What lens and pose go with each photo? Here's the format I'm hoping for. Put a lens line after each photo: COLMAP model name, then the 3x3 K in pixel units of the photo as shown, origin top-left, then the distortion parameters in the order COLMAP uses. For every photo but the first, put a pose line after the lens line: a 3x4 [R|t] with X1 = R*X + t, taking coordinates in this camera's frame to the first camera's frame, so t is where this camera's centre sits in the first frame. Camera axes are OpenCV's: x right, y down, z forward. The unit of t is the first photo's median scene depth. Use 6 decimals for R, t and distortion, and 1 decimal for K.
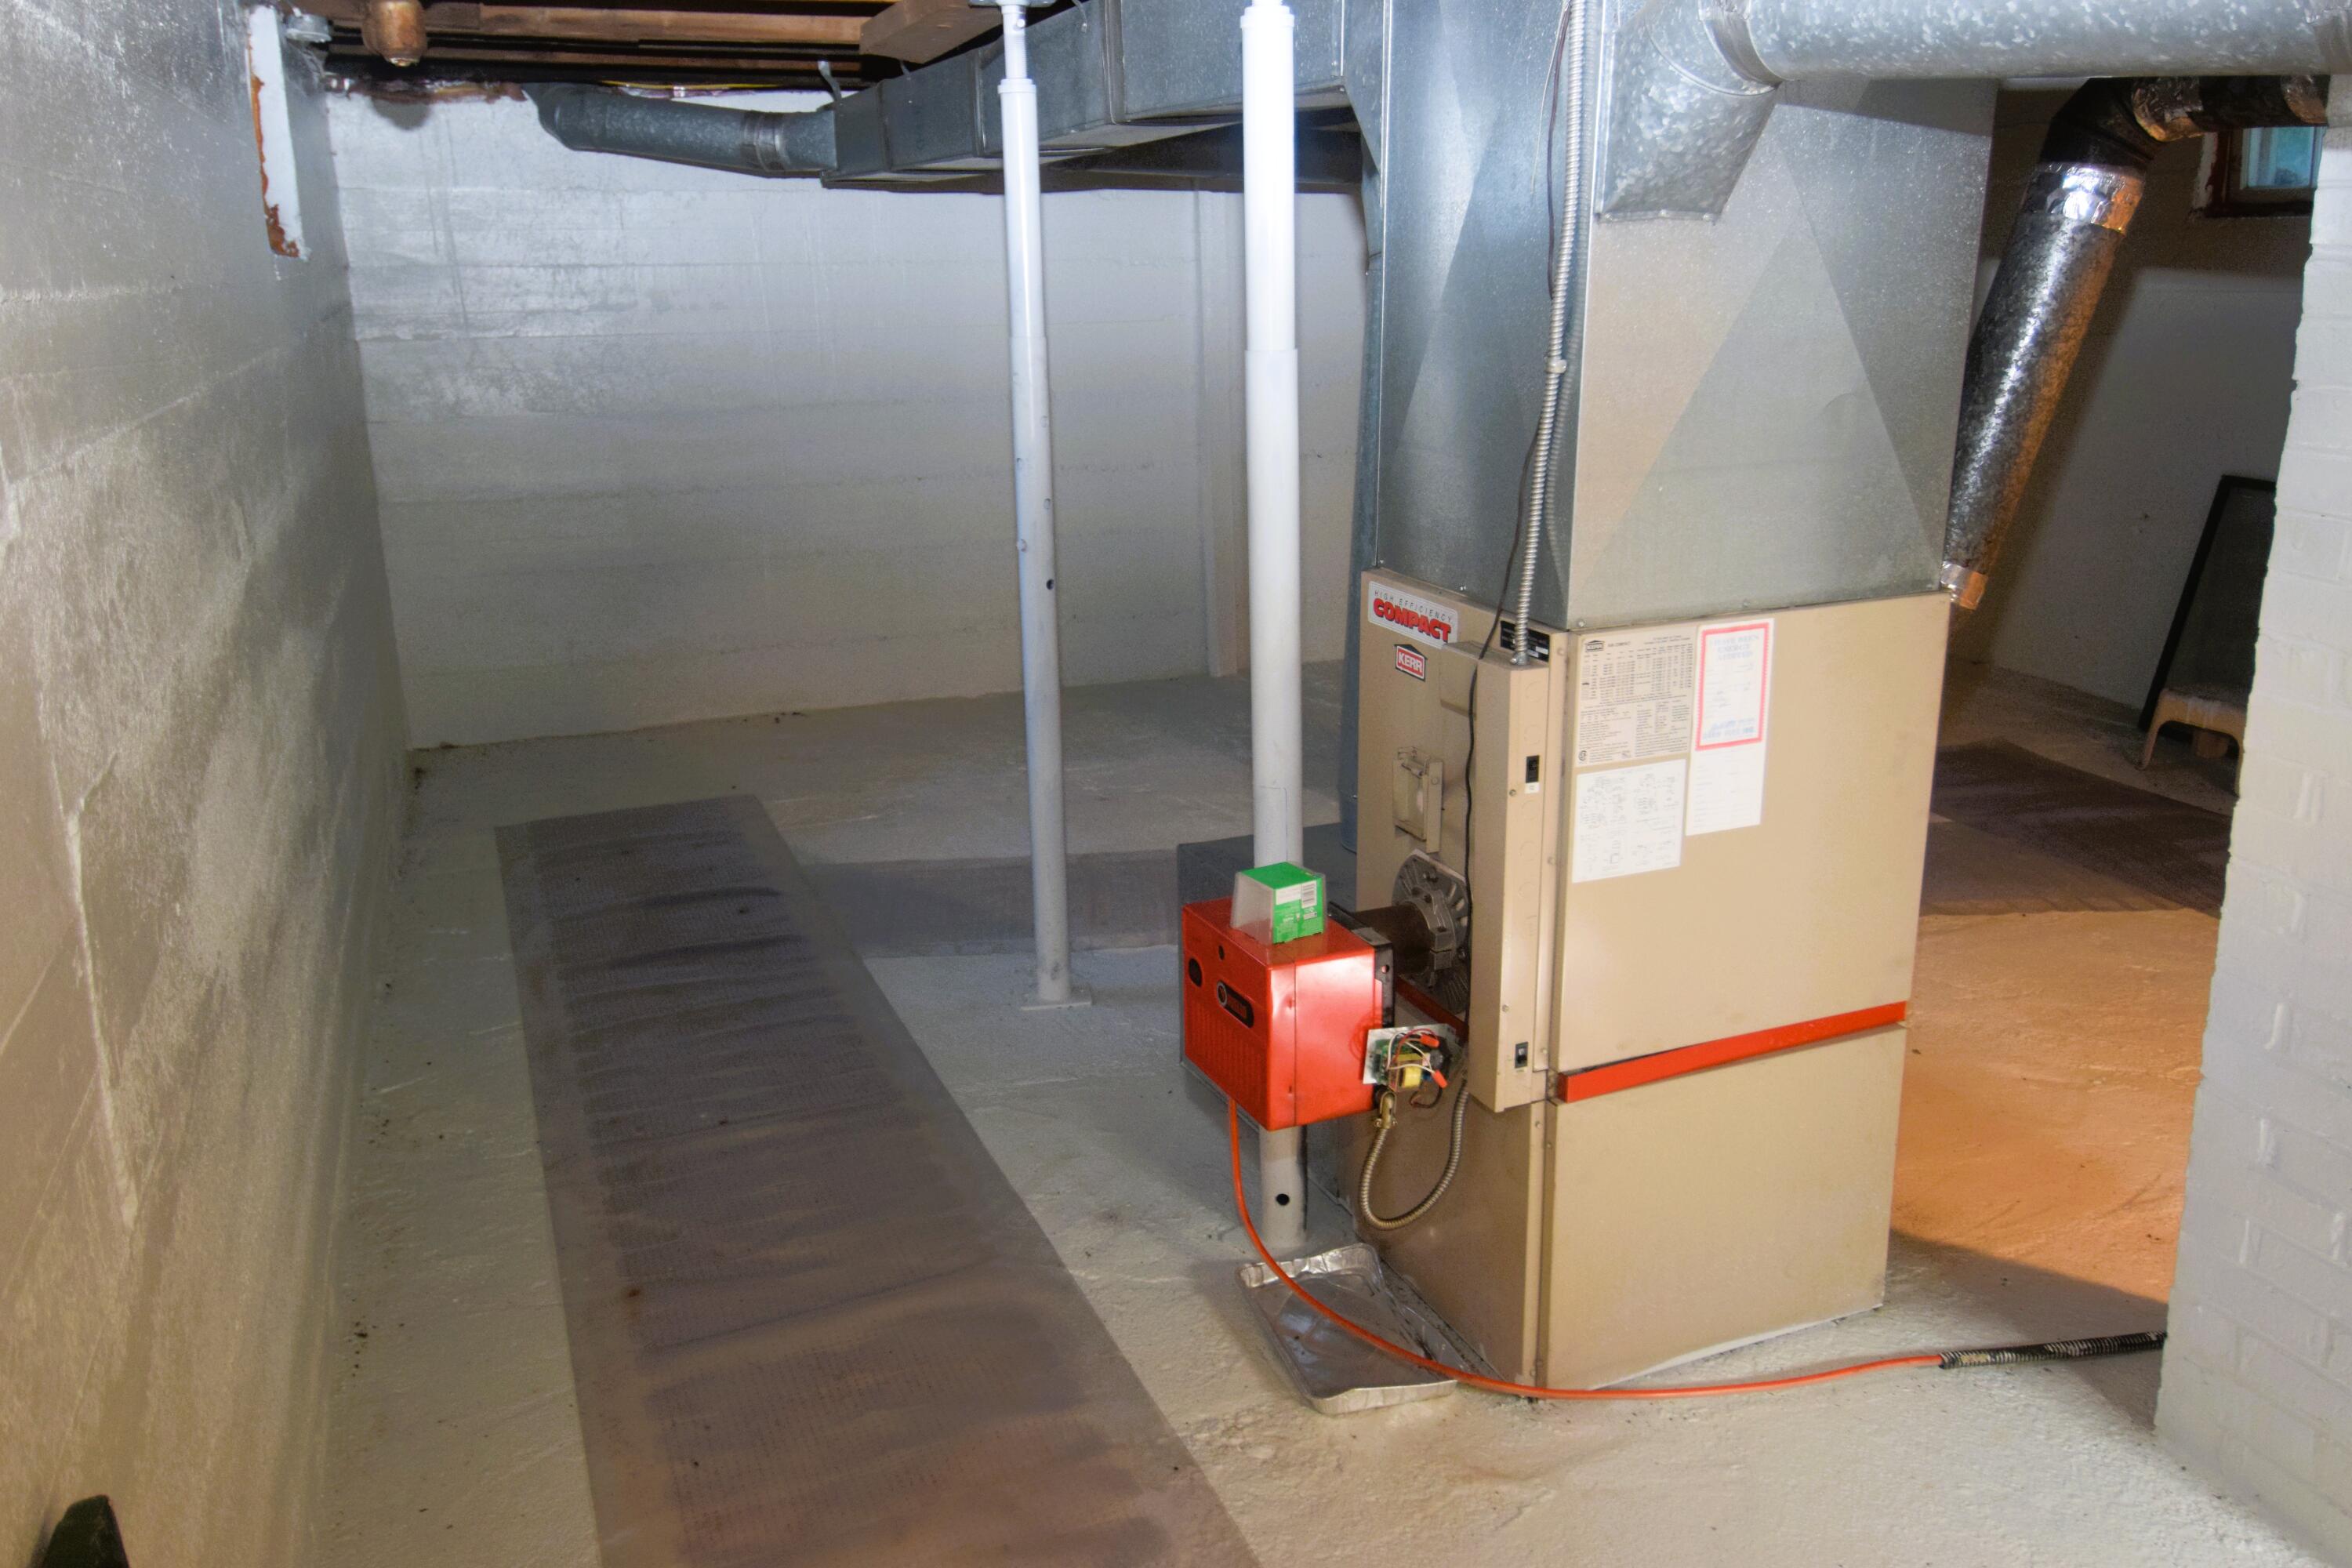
lens RADIAL K [[1829.2, 0, 1178.9], [0, 1829.2, 783.1], [0, 0, 1]] dist [0.001547, 0.017906]
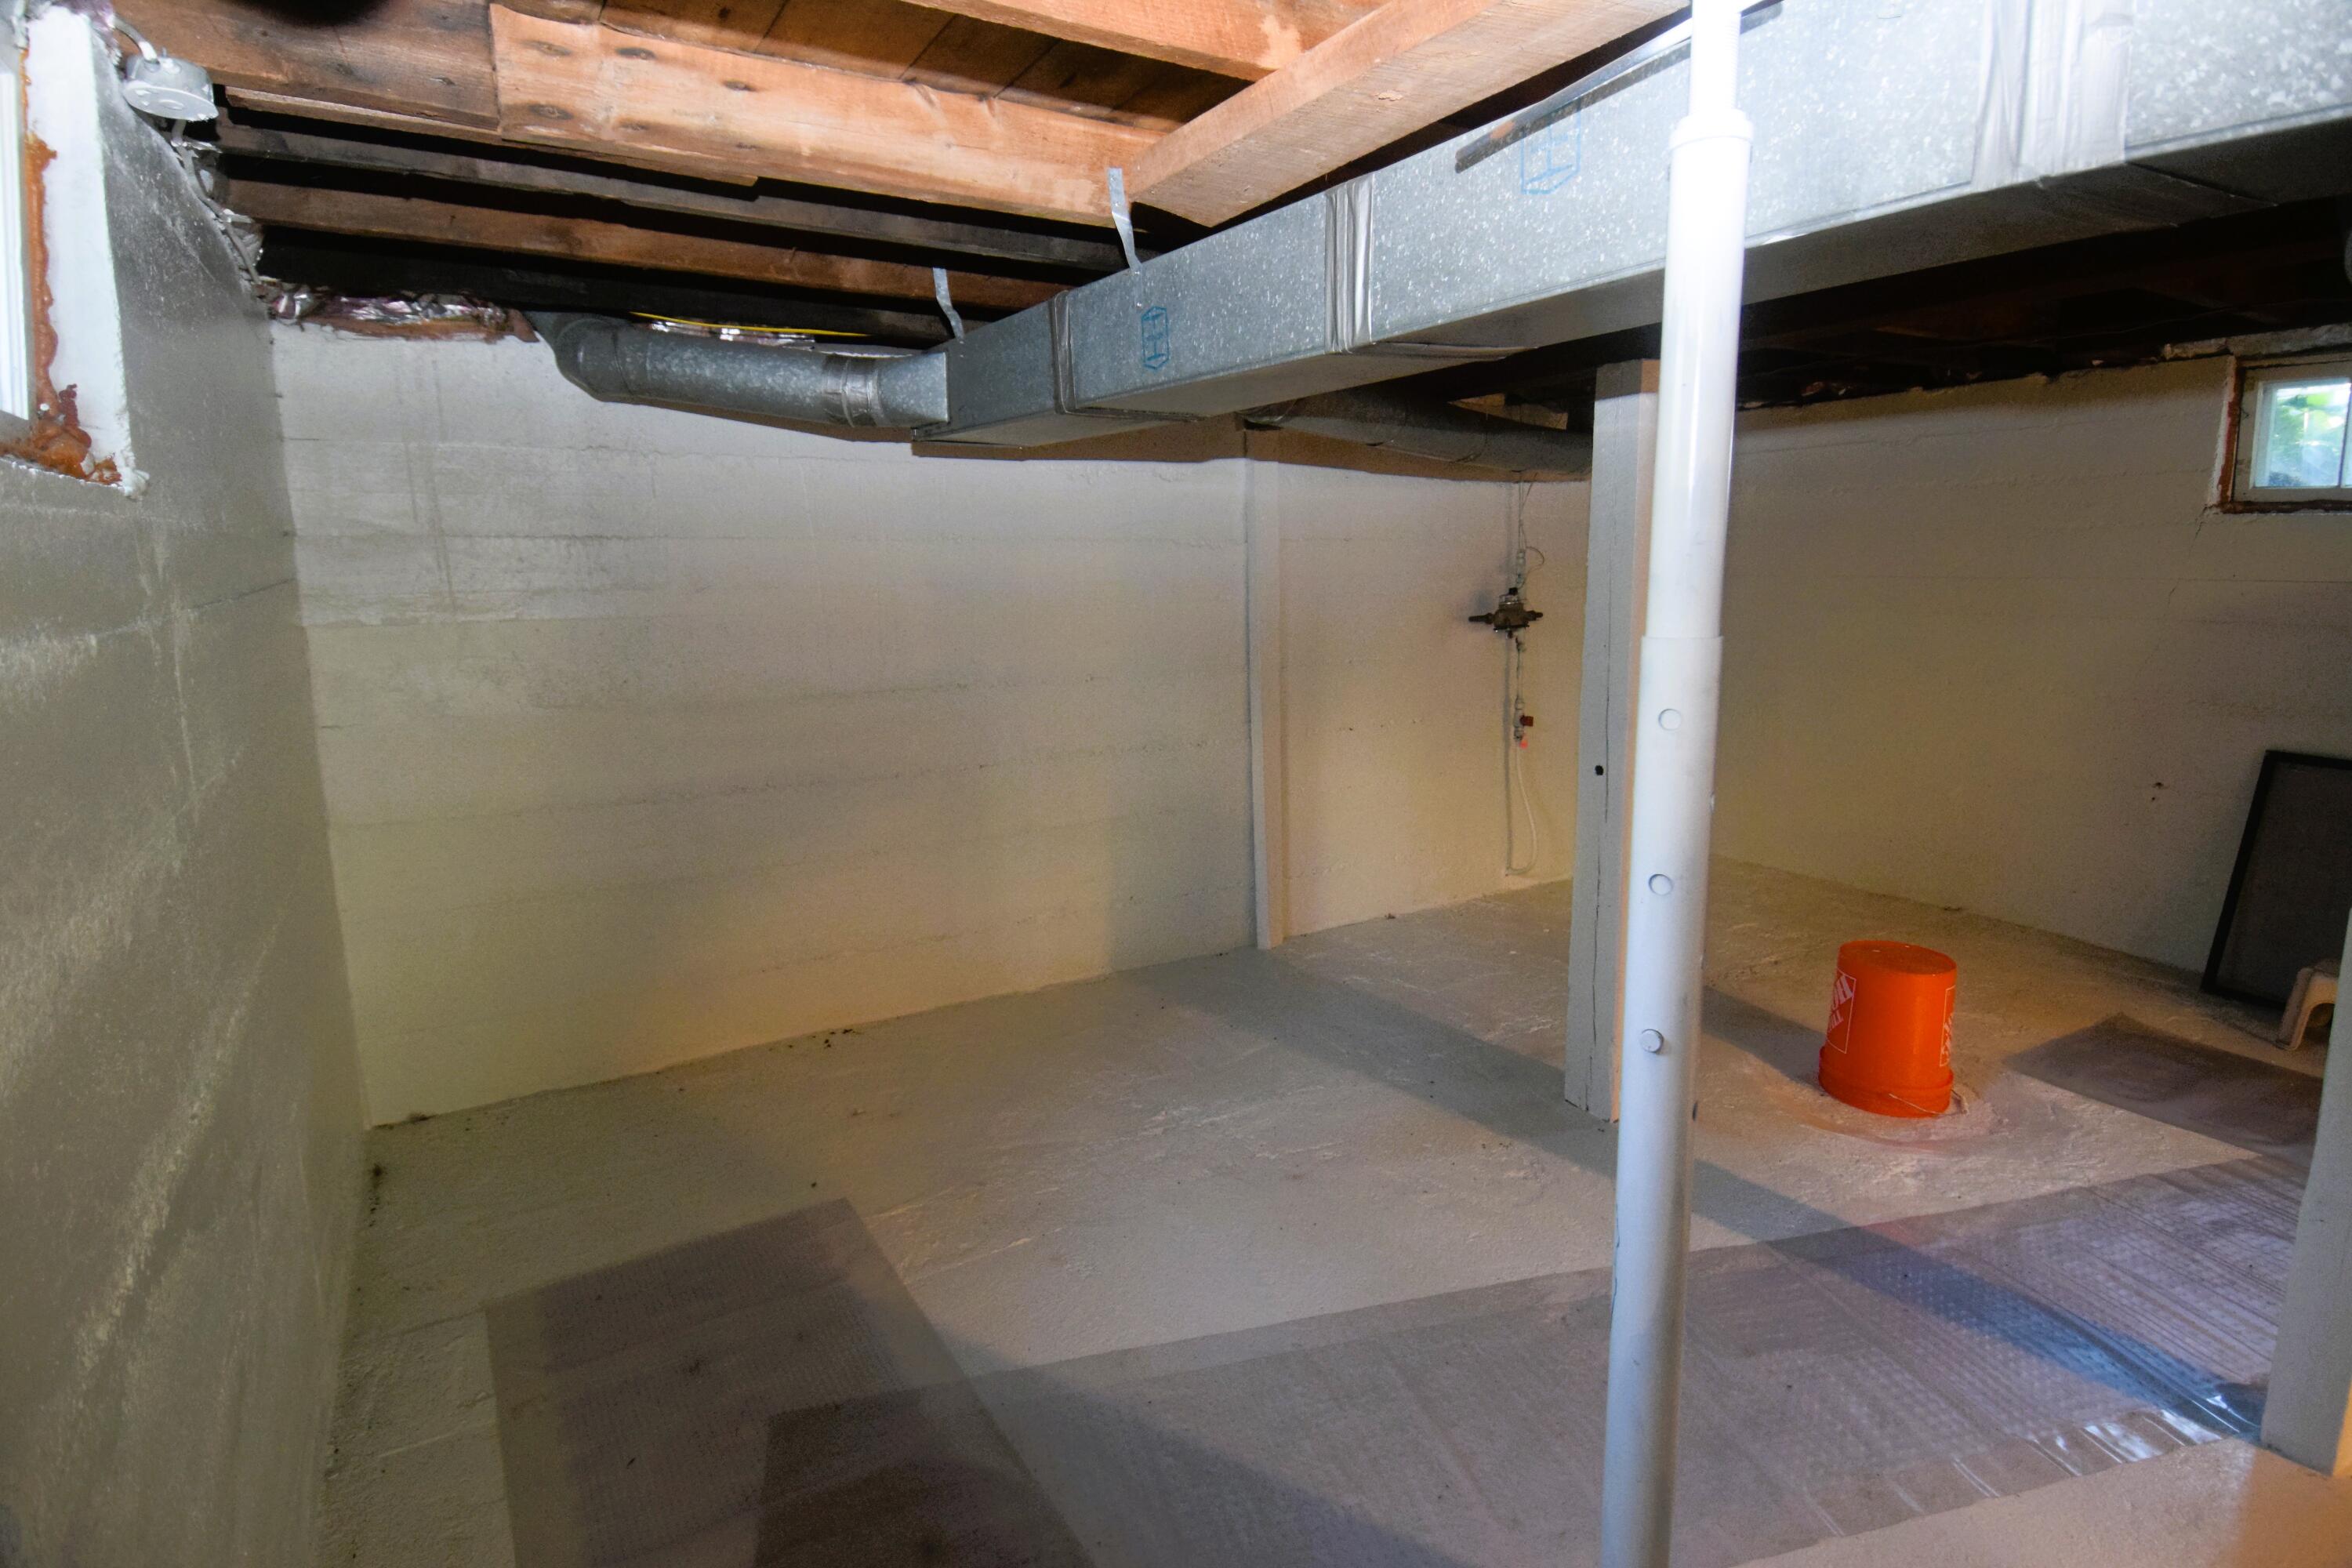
lens RADIAL K [[1205.5, 0, 1187.1], [0, 1205.5, 773.2], [0, 0, 1]] dist [-0.006338, -0.007496]
pose [[0.982118, -0.024810, 0.186627, -0.172947], [0.043874, 0.994147, -0.098727, -0.111075], [-0.183085, 0.105149, 0.977458, 0.432693]]
